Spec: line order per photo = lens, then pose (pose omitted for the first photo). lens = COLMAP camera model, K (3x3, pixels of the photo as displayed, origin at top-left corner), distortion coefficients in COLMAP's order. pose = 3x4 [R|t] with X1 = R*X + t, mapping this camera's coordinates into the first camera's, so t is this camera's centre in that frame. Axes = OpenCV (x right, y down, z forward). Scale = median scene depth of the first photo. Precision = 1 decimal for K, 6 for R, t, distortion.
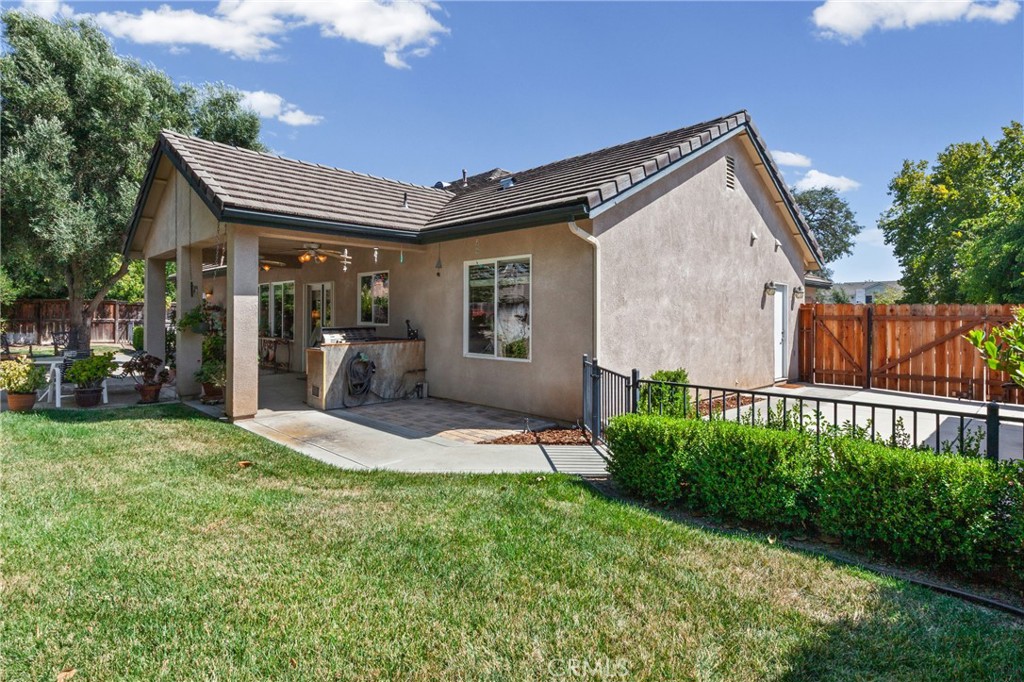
lens RADIAL K [[528.9, 0, 513.0], [0, 528.9, 333.7], [0, 0, 1]] dist [-0.023169, -0.000045]
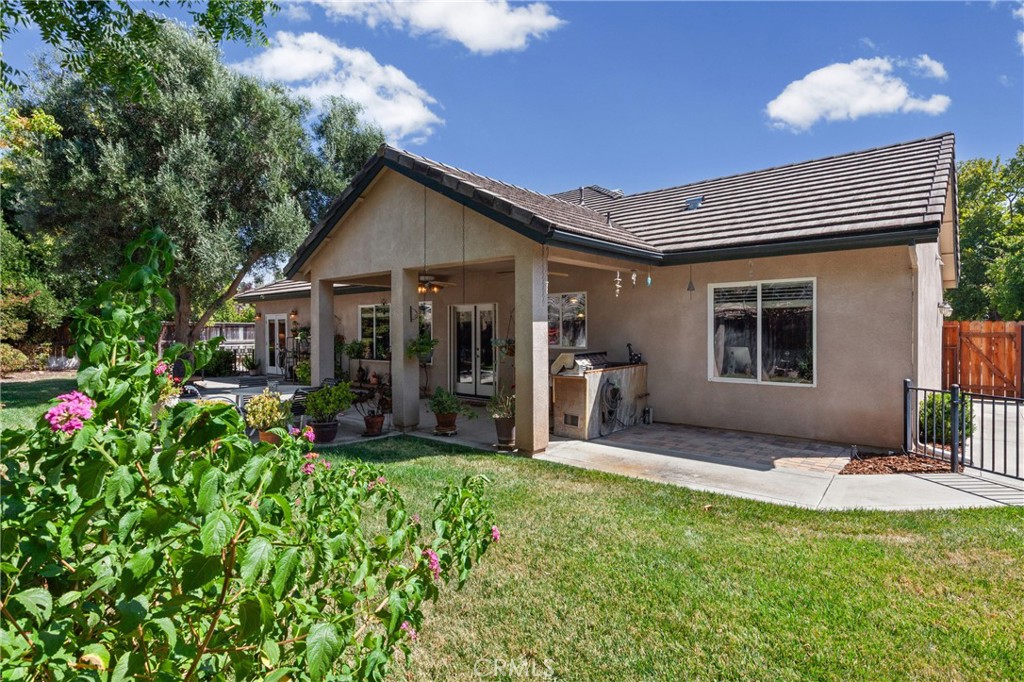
lens RADIAL K [[528.9, 0, 511.4], [0, 528.9, 339.2], [0, 0, 1]] dist [-0.023169, -0.000045]
pose [[0.998996, -0.011096, 0.043405, -0.496820], [0.011864, 0.999777, -0.017469, -0.021028], [-0.043201, 0.017967, 0.998905, 0.040711]]
